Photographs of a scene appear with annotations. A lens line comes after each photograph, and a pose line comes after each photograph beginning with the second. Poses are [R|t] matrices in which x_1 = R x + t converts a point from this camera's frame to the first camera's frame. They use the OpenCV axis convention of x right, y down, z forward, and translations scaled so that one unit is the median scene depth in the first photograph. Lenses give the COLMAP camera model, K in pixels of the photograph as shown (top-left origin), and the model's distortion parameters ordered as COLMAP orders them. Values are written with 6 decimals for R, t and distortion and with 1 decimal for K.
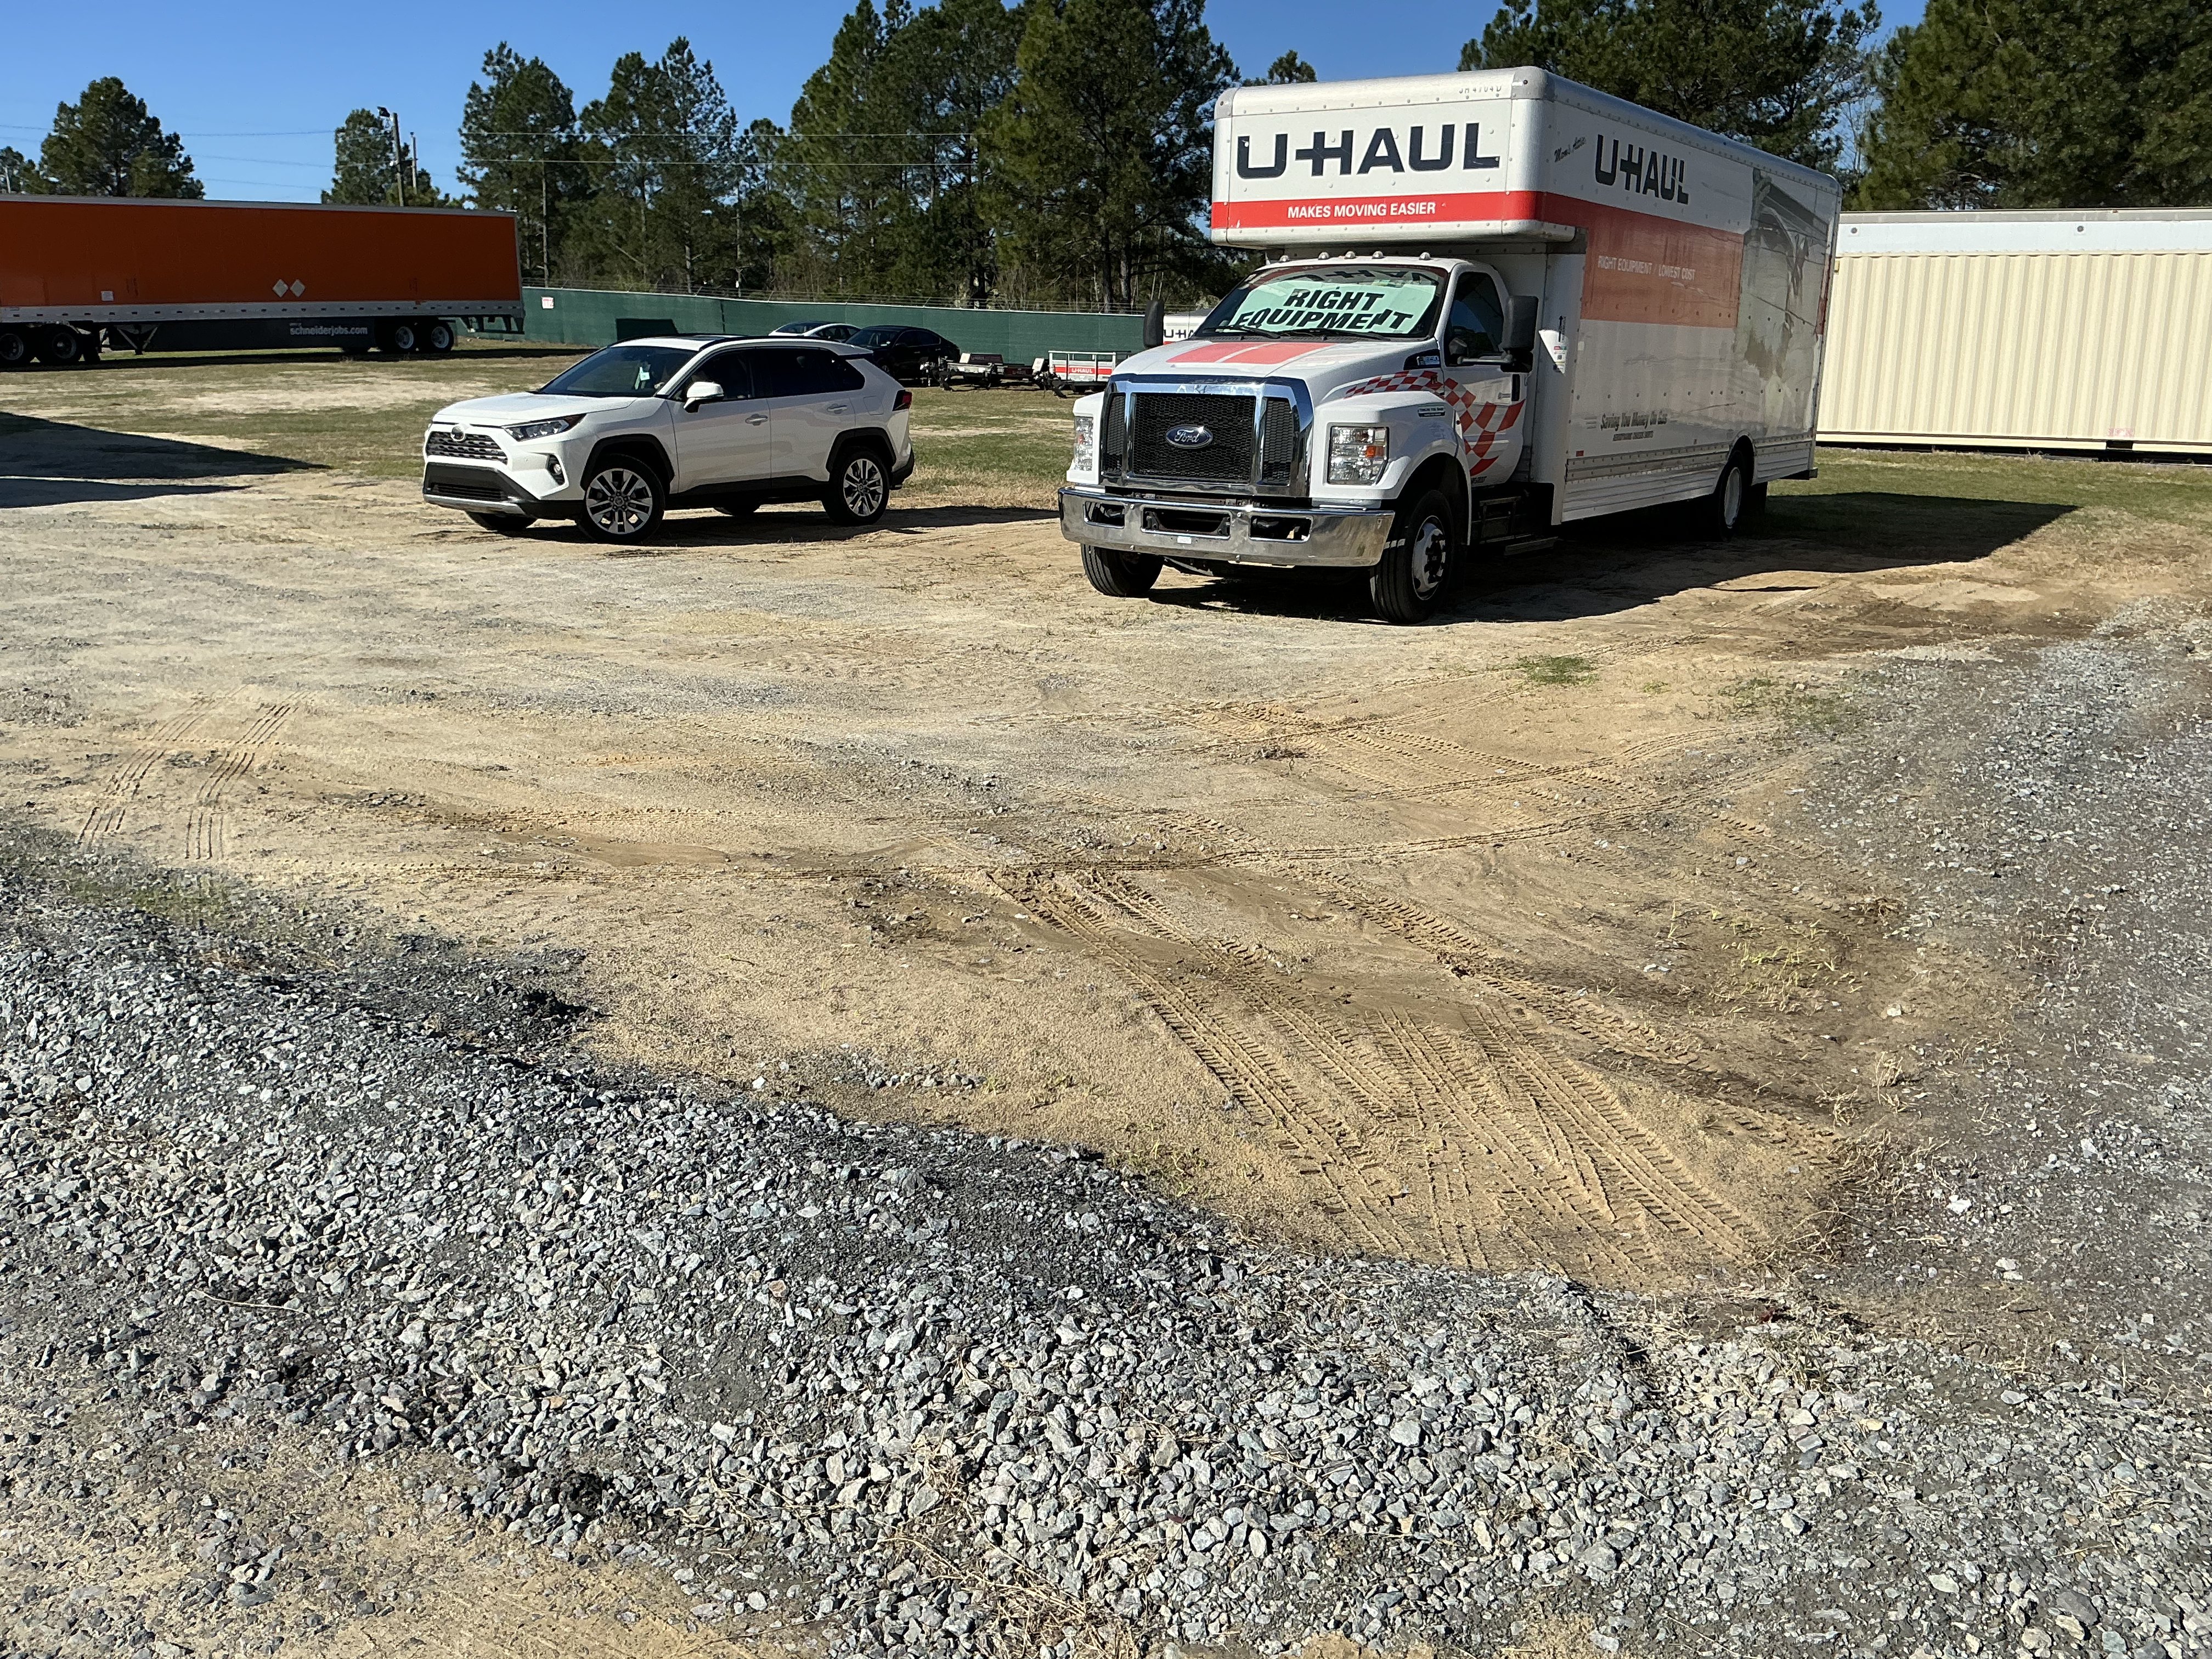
lens RADIAL K [[1845.0, 0, 1096.9], [0, 1845.0, 823.7], [0, 0, 1]] dist [0.112765, -0.222860]
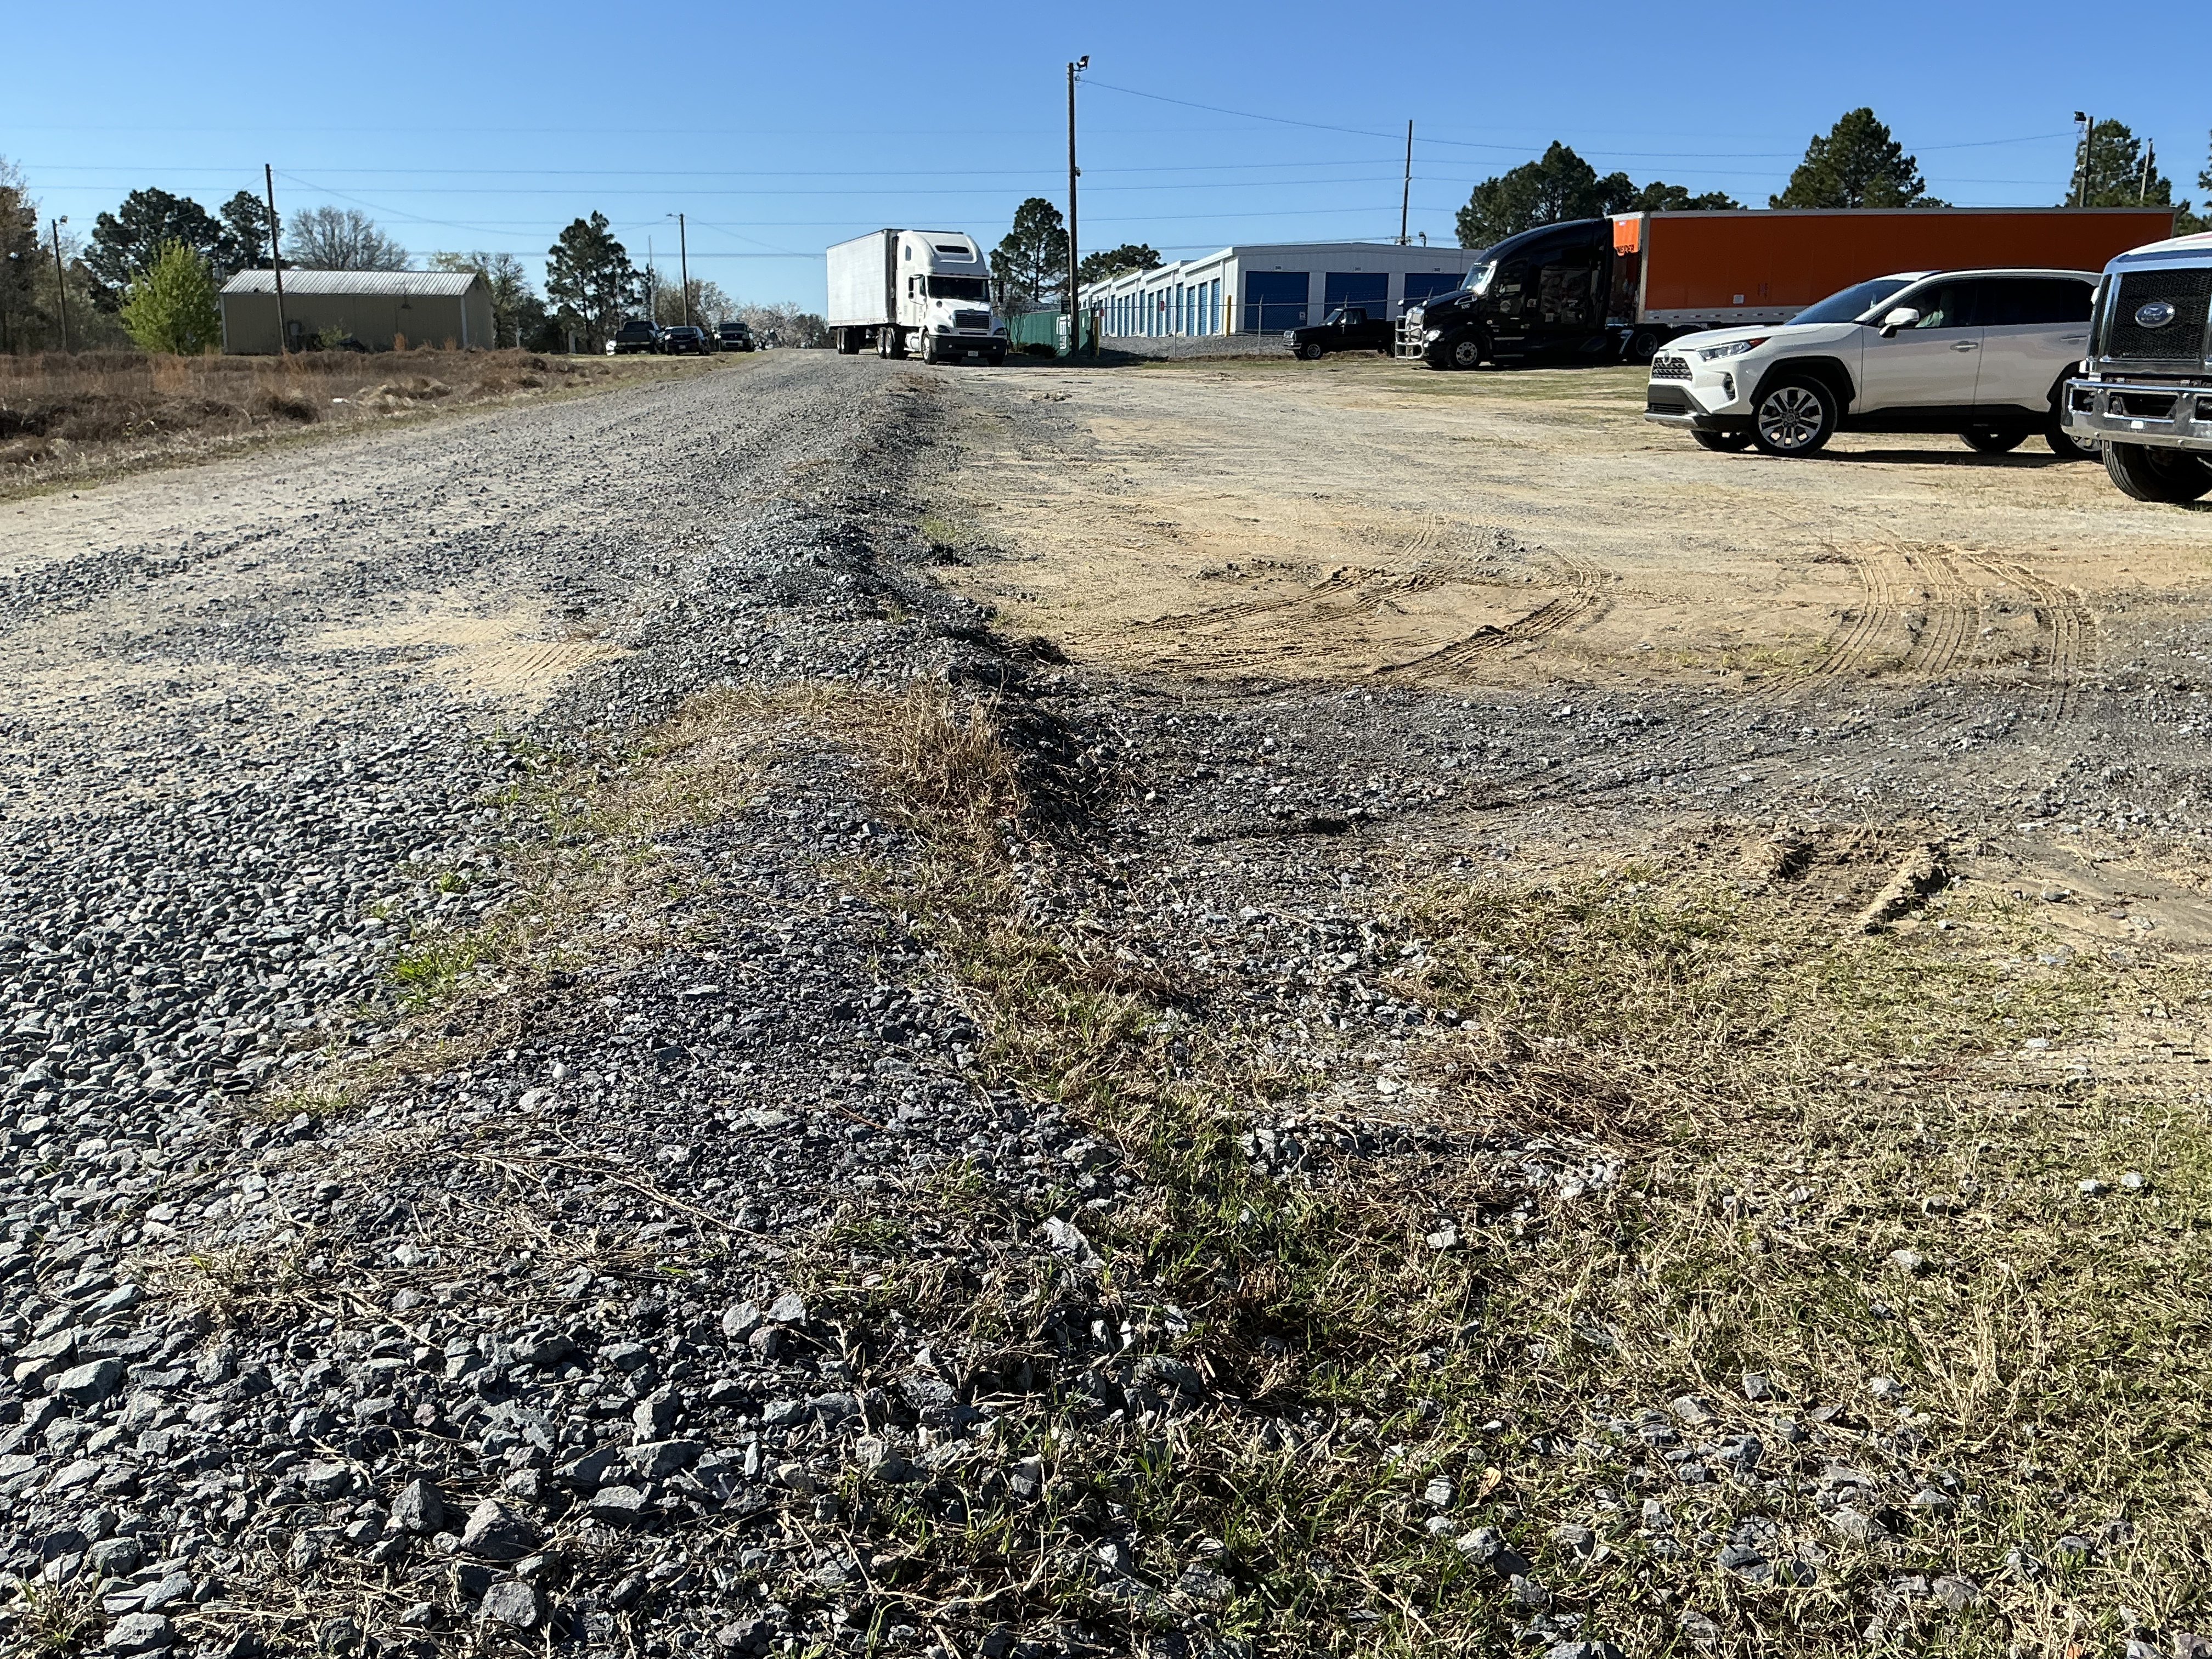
lens RADIAL K [[1845.0, 0, 1119.1], [0, 1845.0, 845.7], [0, 0, 1]] dist [0.112765, -0.222860]
pose [[0.654497, 0.183223, -0.733527, 0.324273], [-0.186769, 0.979305, 0.077967, 0.057600], [0.732632, 0.085971, 0.675173, -0.001479]]
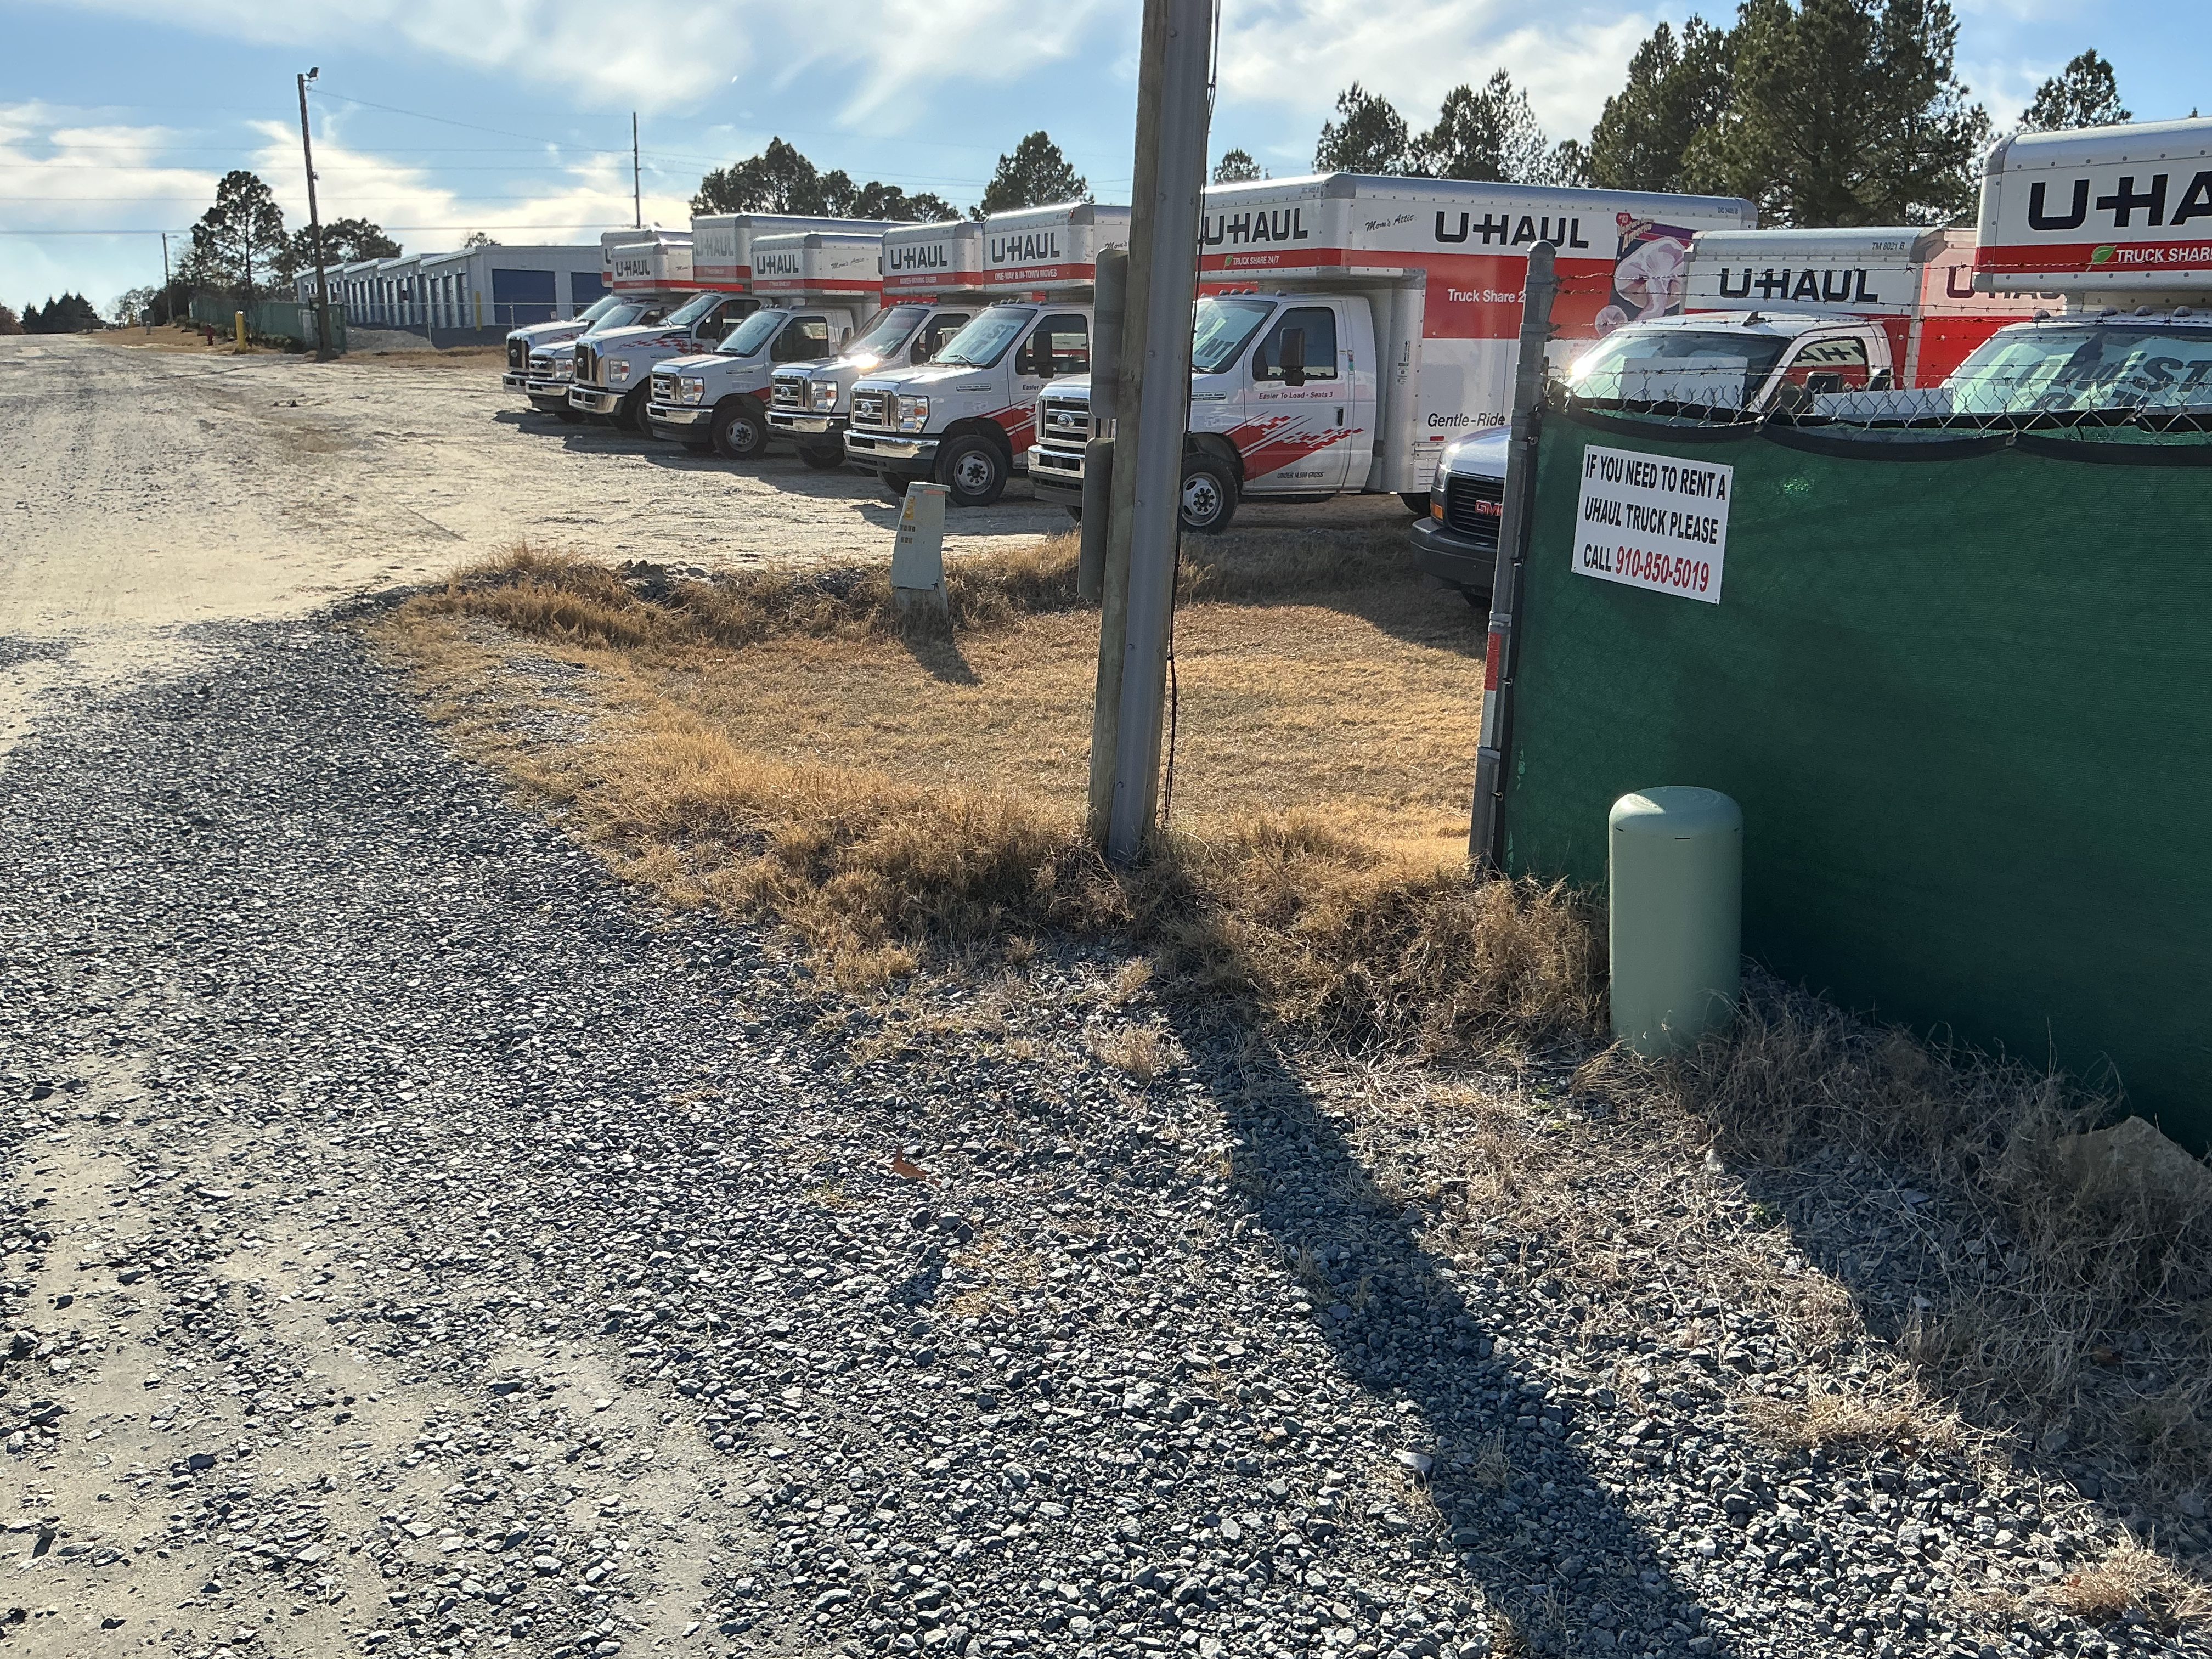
lens RADIAL K [[1845.0, 0, 1107.9], [0, 1845.0, 811.2], [0, 0, 1]] dist [0.112765, -0.222860]
pose [[0.888437, 0.109599, -0.445721, 0.620387], [-0.114248, 0.993315, 0.016522, 0.097892], [0.444552, 0.036244, 0.895019, -0.350905]]
